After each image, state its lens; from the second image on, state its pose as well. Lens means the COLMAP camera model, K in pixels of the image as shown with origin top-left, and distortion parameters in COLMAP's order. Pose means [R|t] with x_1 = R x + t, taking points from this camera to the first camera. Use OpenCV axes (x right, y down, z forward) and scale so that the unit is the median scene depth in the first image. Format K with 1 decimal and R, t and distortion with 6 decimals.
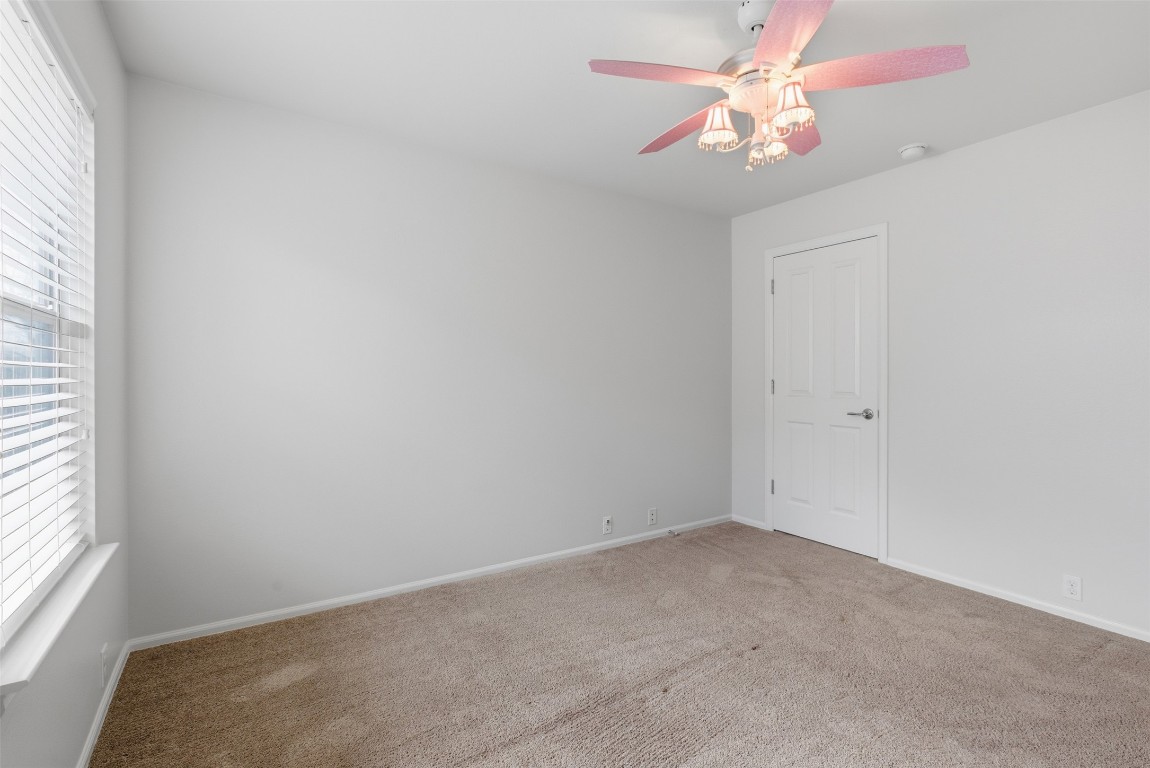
lens RADIAL K [[527.1, 0, 571.9], [0, 527.1, 377.9], [0, 0, 1]] dist [-0.014379, 0.005900]
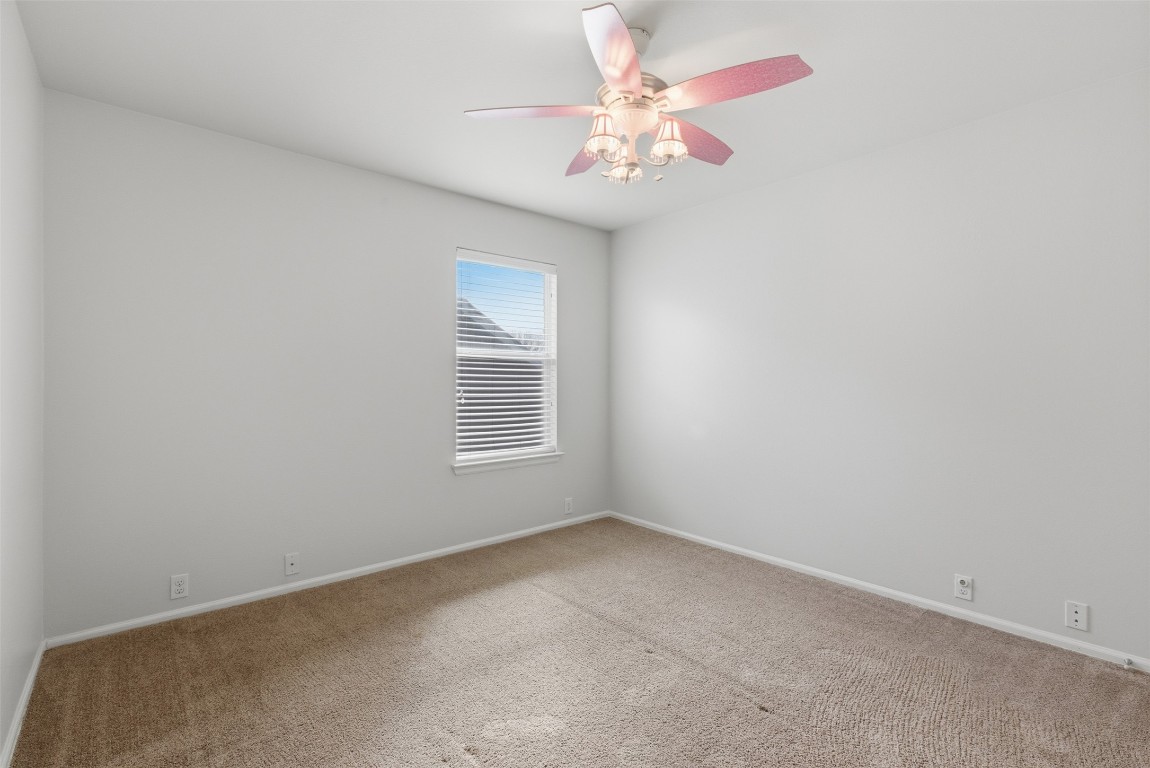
lens RADIAL K [[527.1, 0, 571.3], [0, 527.1, 384.5], [0, 0, 1]] dist [-0.014379, 0.005900]
pose [[0.110740, 0.005395, -0.993835, 0.788461], [-0.005972, 0.999971, 0.004763, 0.002556], [0.993831, 0.005408, 0.110769, 0.422437]]
